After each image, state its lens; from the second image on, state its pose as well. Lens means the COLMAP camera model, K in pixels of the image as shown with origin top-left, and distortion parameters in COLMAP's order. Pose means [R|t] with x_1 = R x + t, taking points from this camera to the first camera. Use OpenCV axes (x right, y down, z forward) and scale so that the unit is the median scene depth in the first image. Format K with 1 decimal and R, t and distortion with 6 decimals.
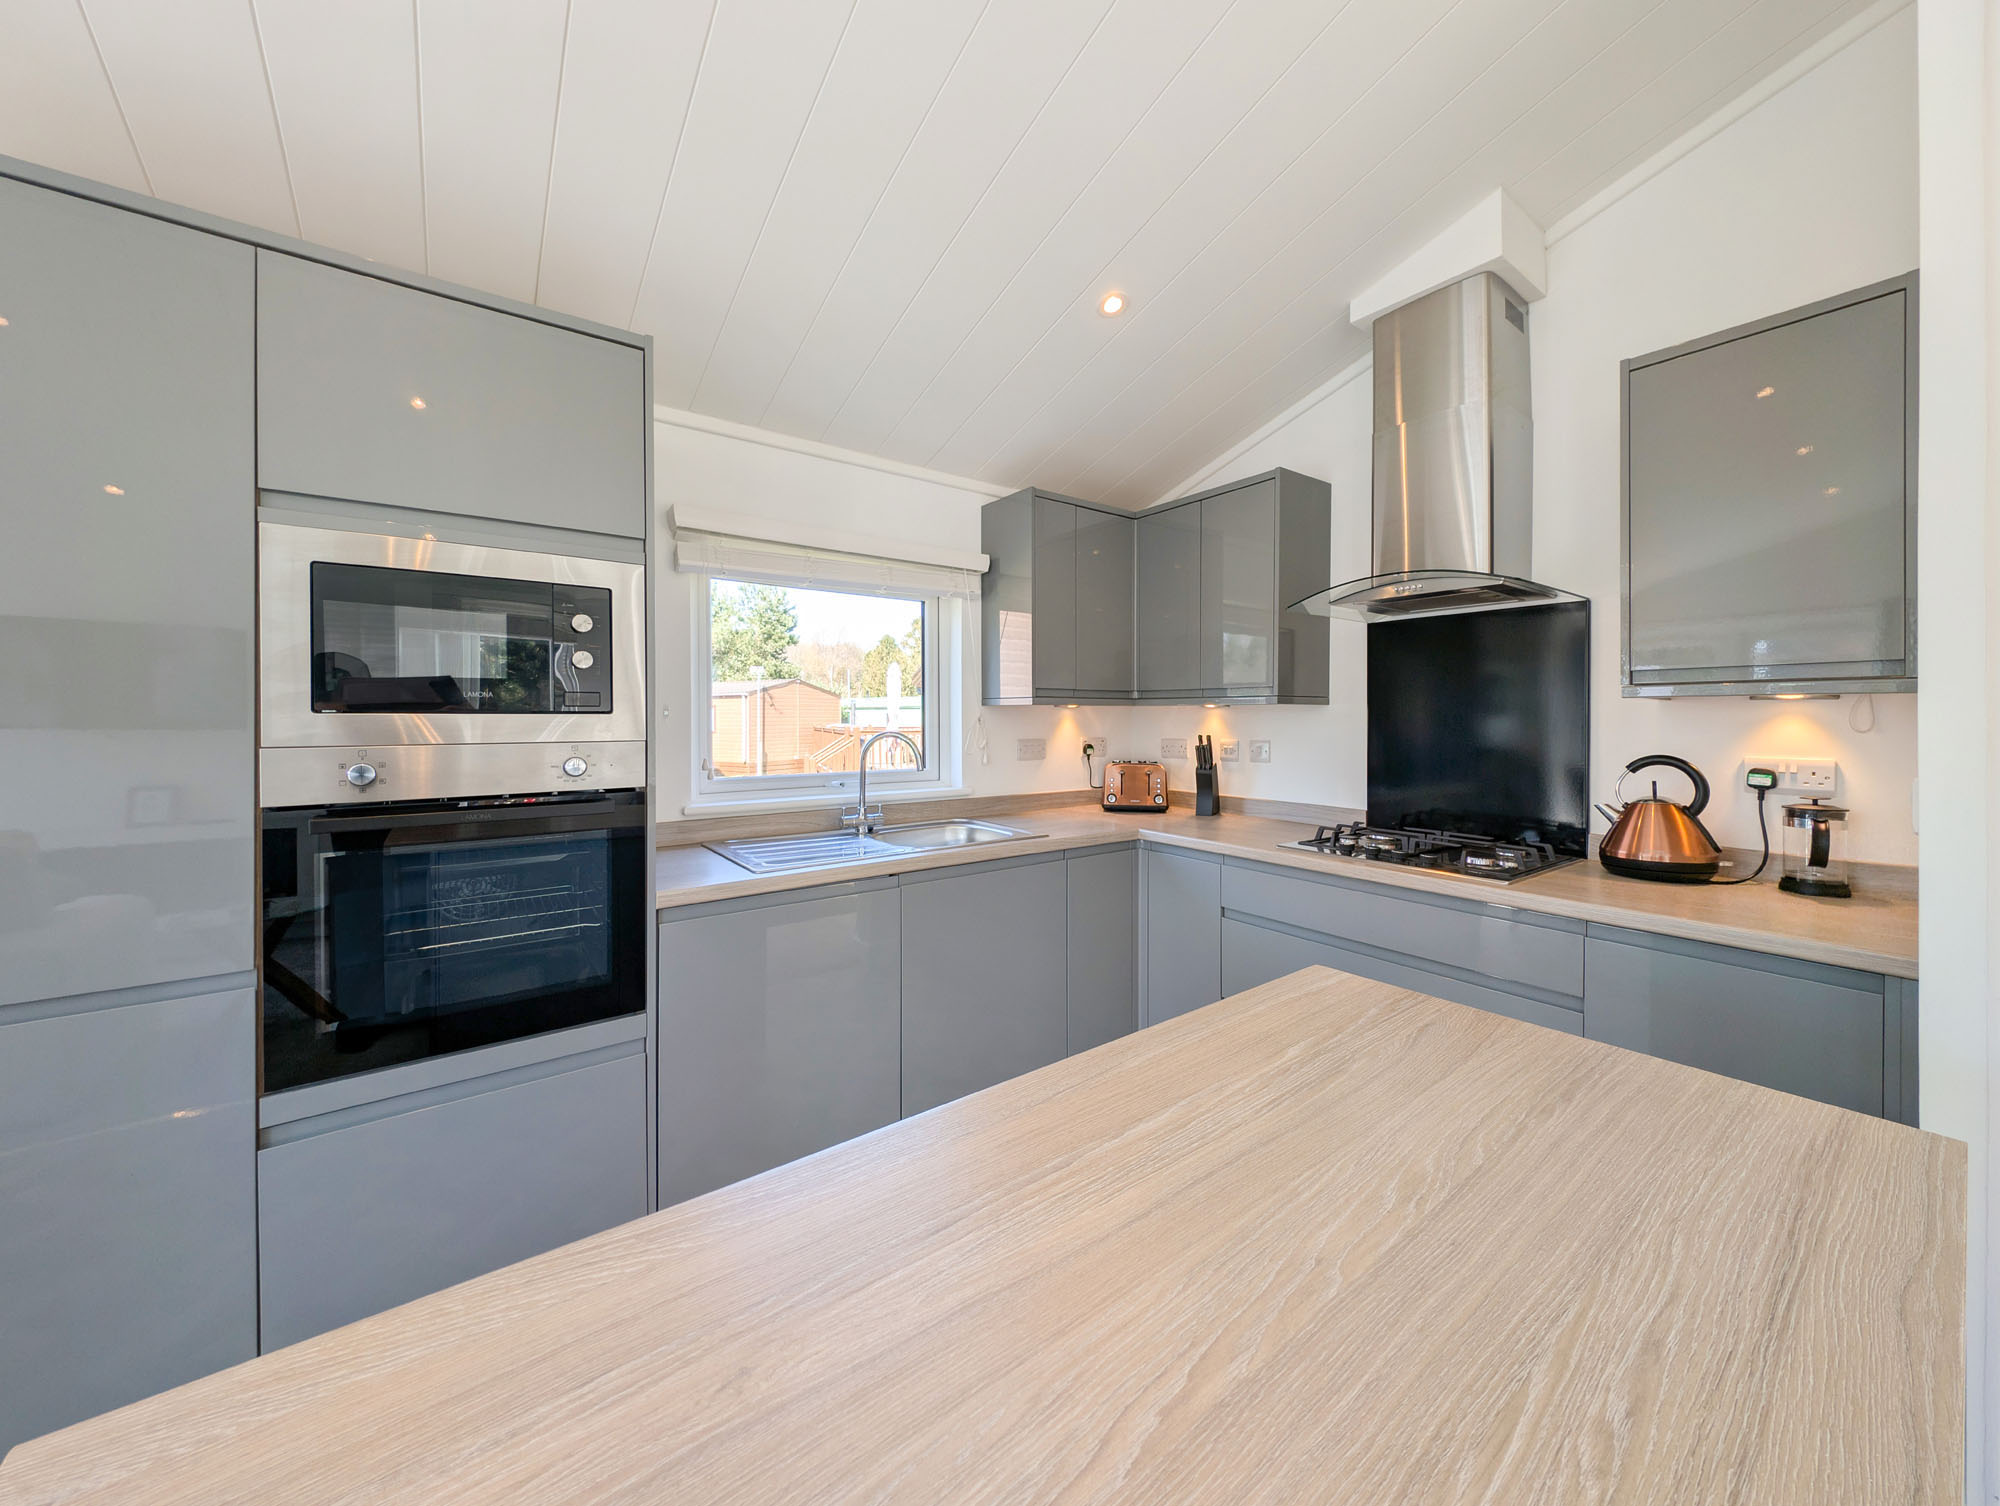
lens RADIAL K [[714.5, 0, 1006.5], [0, 714.5, 715.0], [0, 0, 1]] dist [-0.019857, -0.000069]
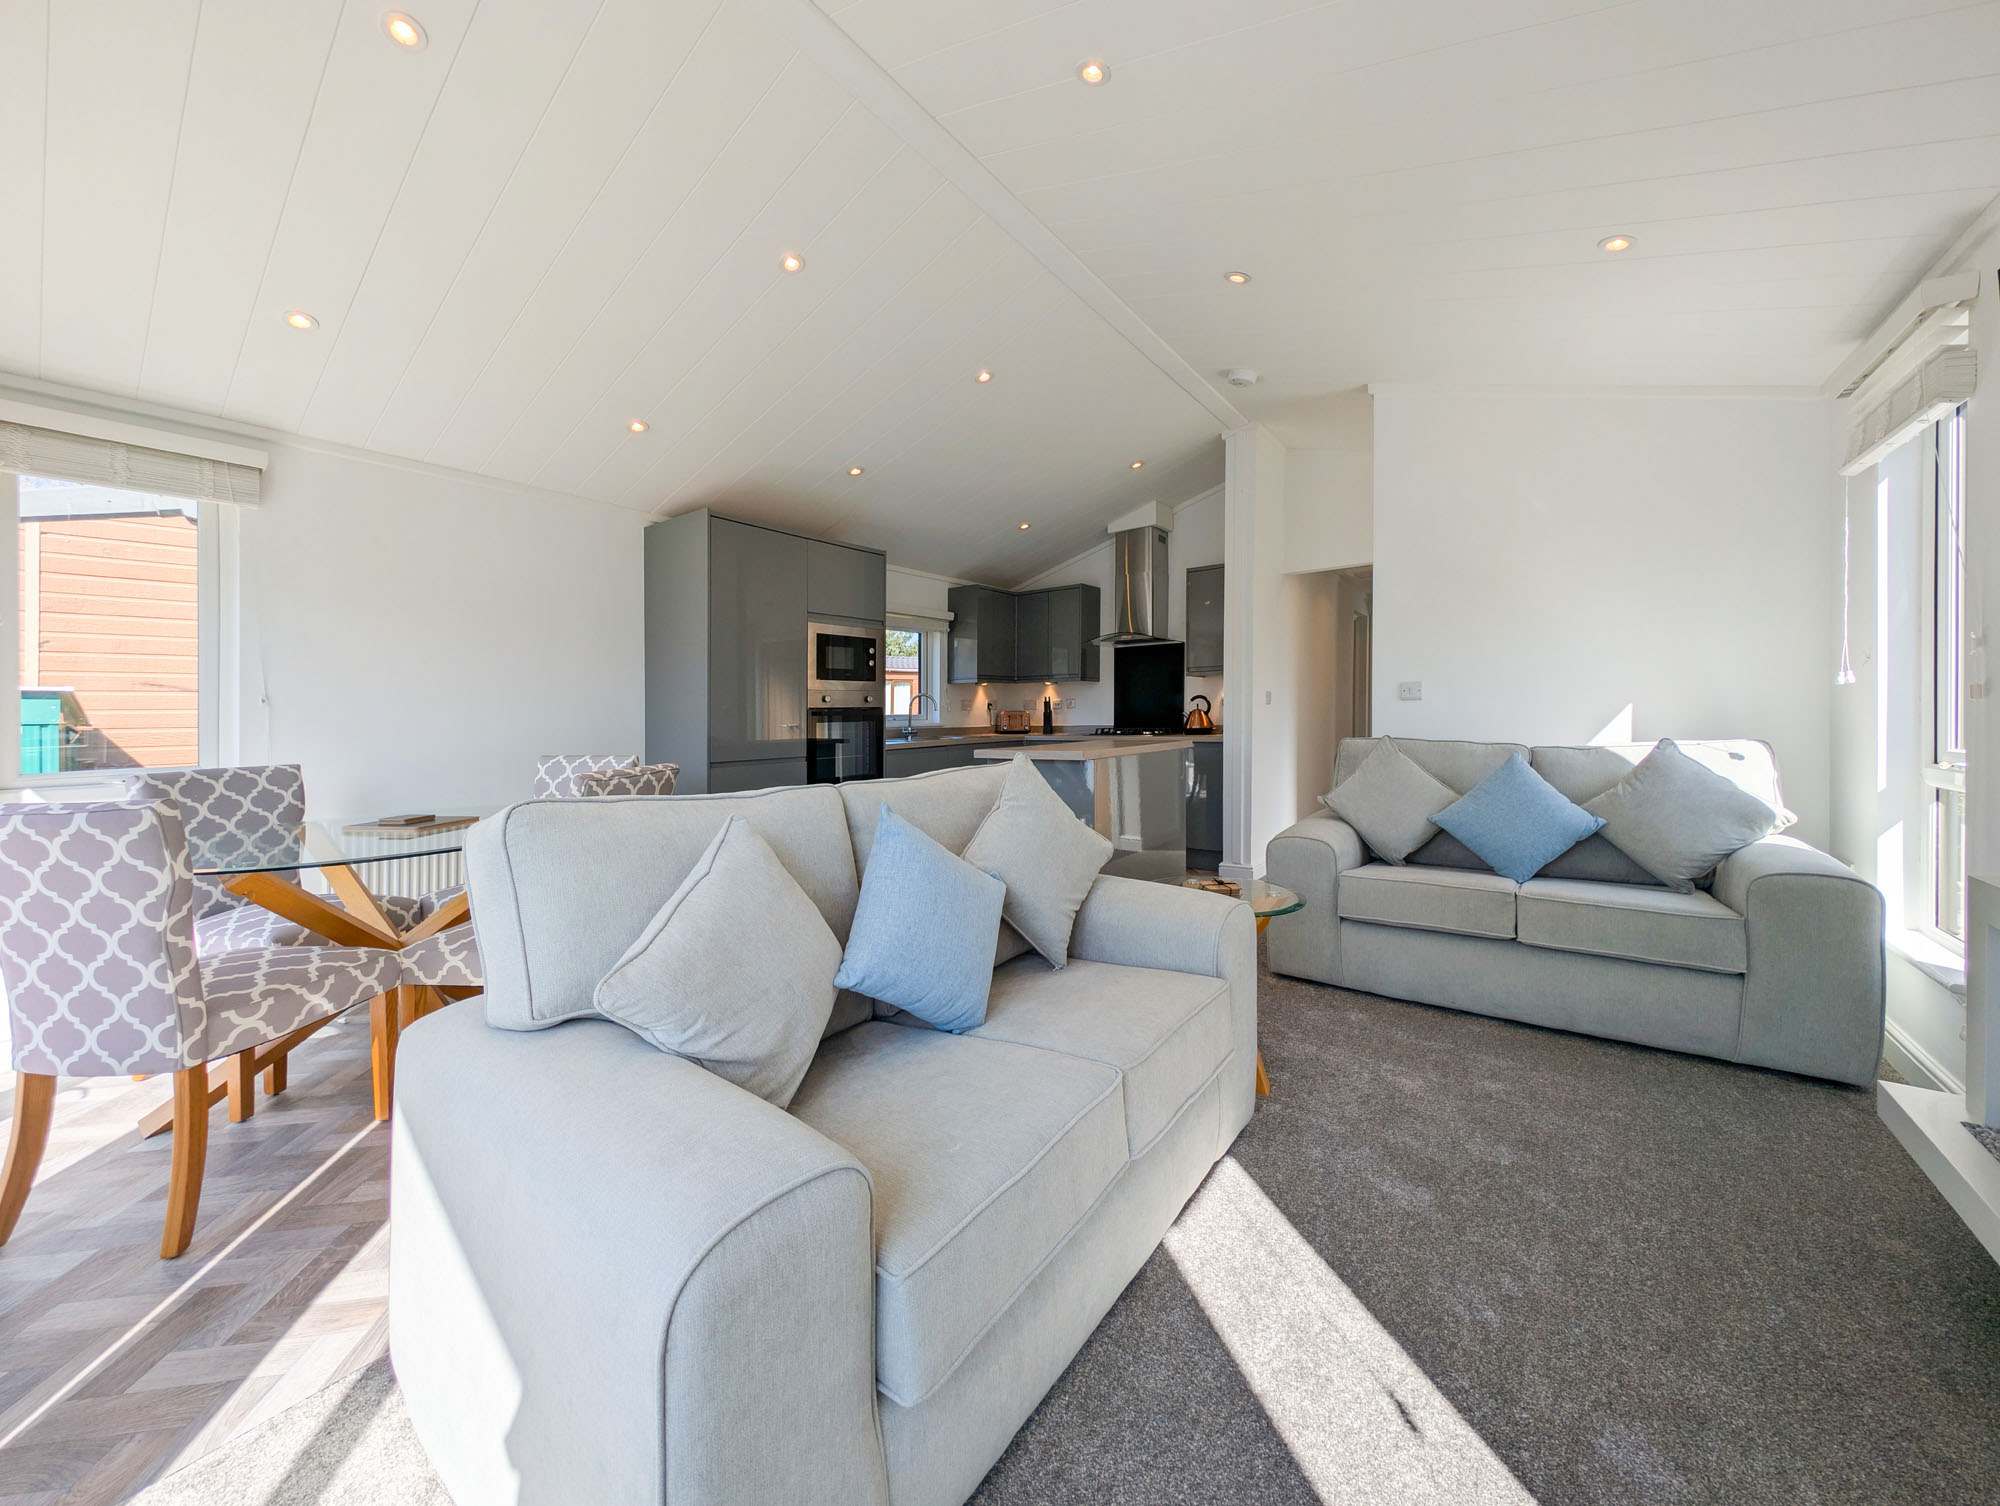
lens RADIAL K [[715.4, 0, 1003.4], [0, 715.4, 758.1], [0, 0, 1]] dist [-0.001118, -0.000369]
pose [[0.954414, -0.034403, 0.296496, -0.563964], [0.014421, 0.997490, 0.069318, 0.067533], [-0.298136, -0.061882, 0.952515, -1.180305]]
